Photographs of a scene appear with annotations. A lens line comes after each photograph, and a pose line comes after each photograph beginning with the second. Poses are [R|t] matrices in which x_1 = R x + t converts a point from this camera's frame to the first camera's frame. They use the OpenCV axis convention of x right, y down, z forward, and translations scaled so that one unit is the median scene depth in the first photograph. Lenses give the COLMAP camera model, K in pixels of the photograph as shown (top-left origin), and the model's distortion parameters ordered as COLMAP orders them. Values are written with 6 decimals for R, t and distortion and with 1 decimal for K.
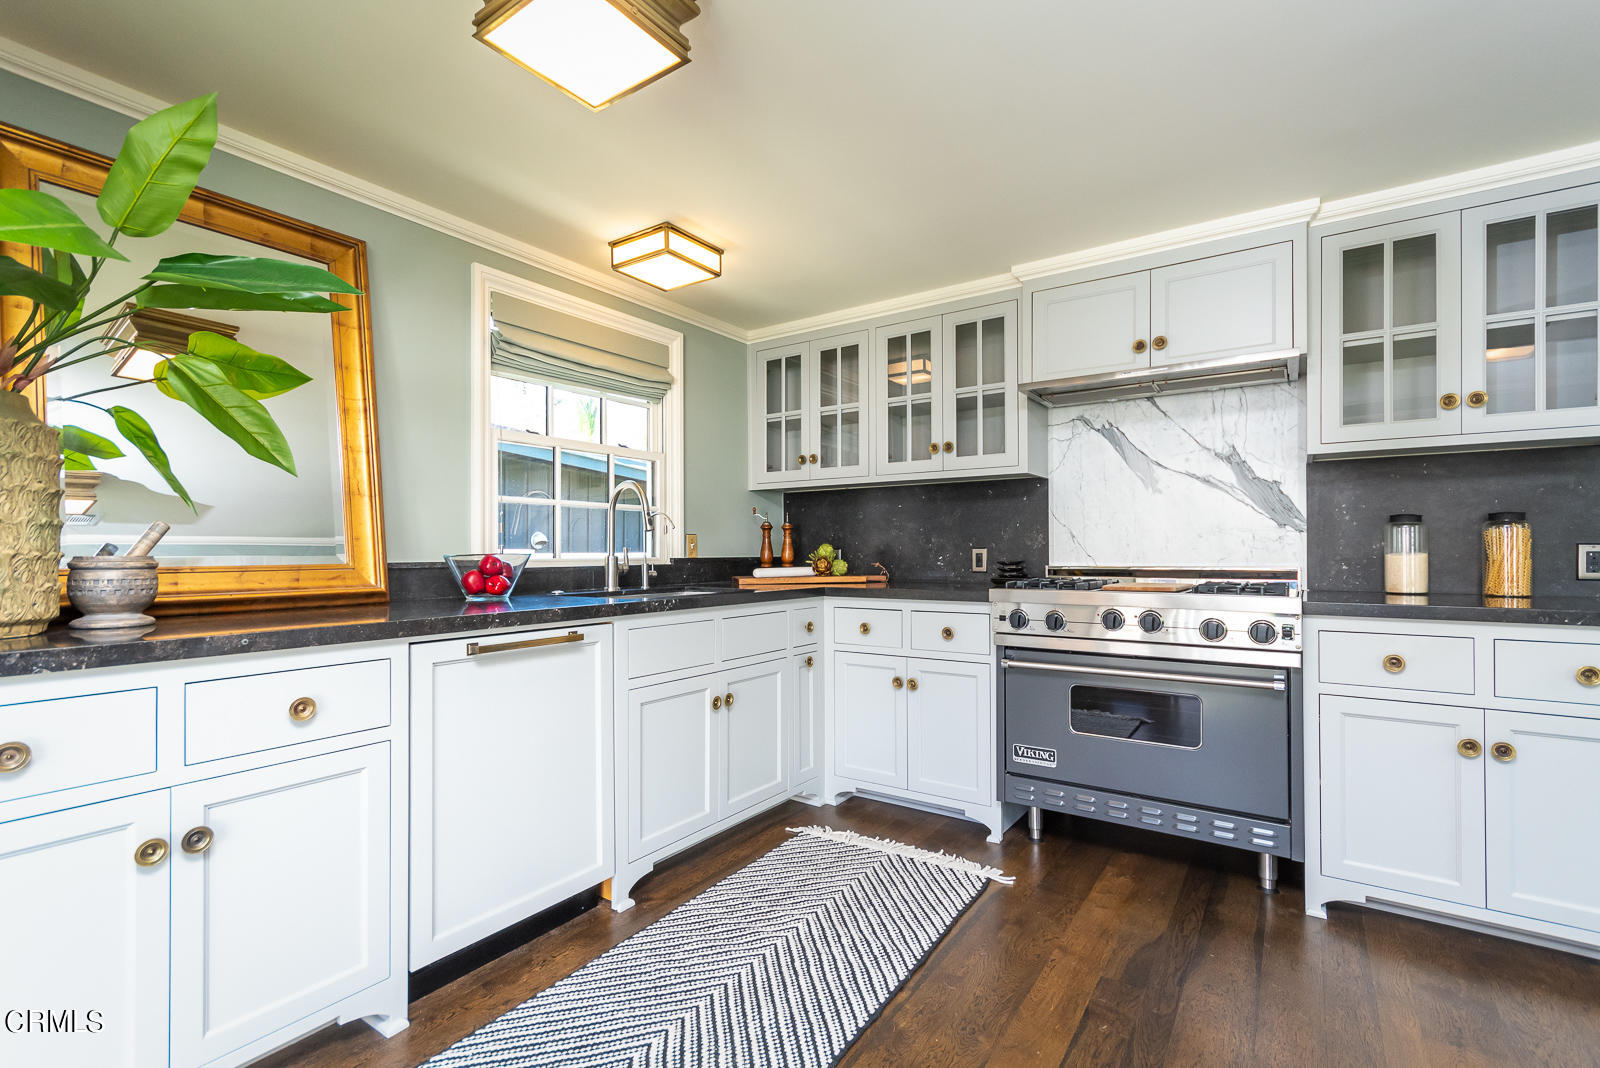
lens RADIAL K [[733.3, 0, 806.1], [0, 733.3, 550.9], [0, 0, 1]] dist [-0.000408, -0.000348]
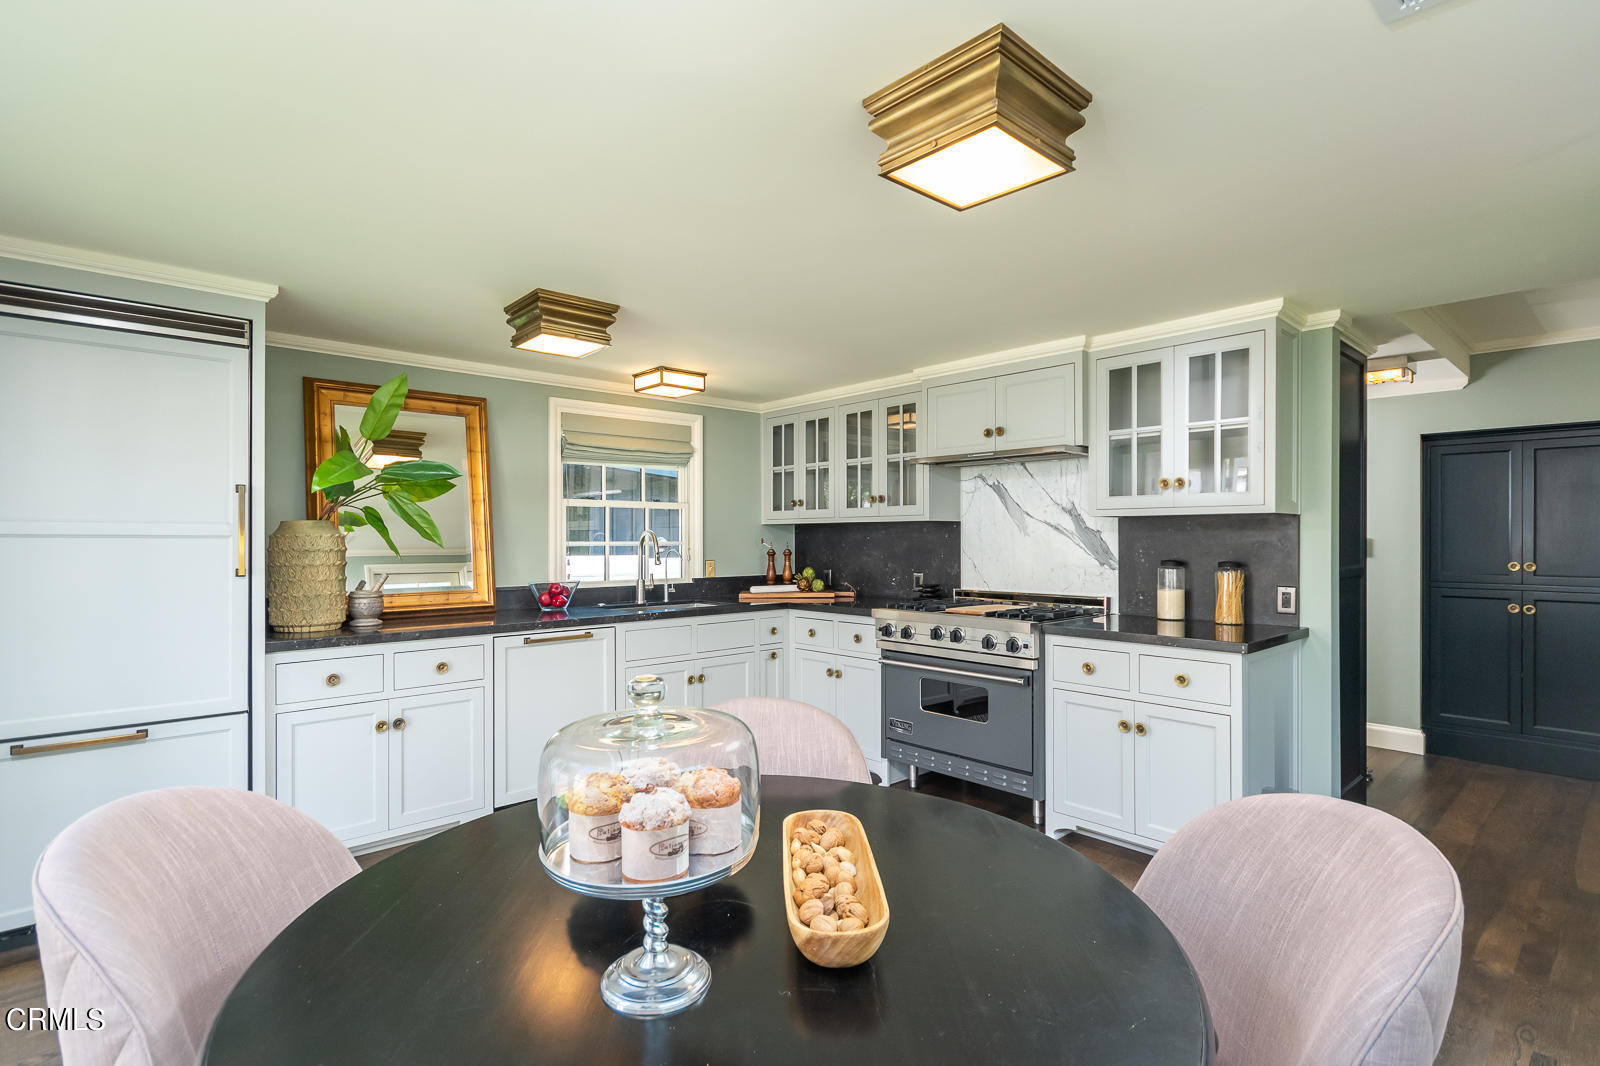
lens RADIAL K [[791.7, 0, 791.6], [0, 791.7, 537.9], [0, 0, 1]] dist [-0.003307, -0.000251]
pose [[0.969965, -0.001394, -0.243239, 0.449714], [0.001534, 0.999999, 0.000384, -0.082964], [0.243238, -0.000746, 0.969966, -0.513434]]
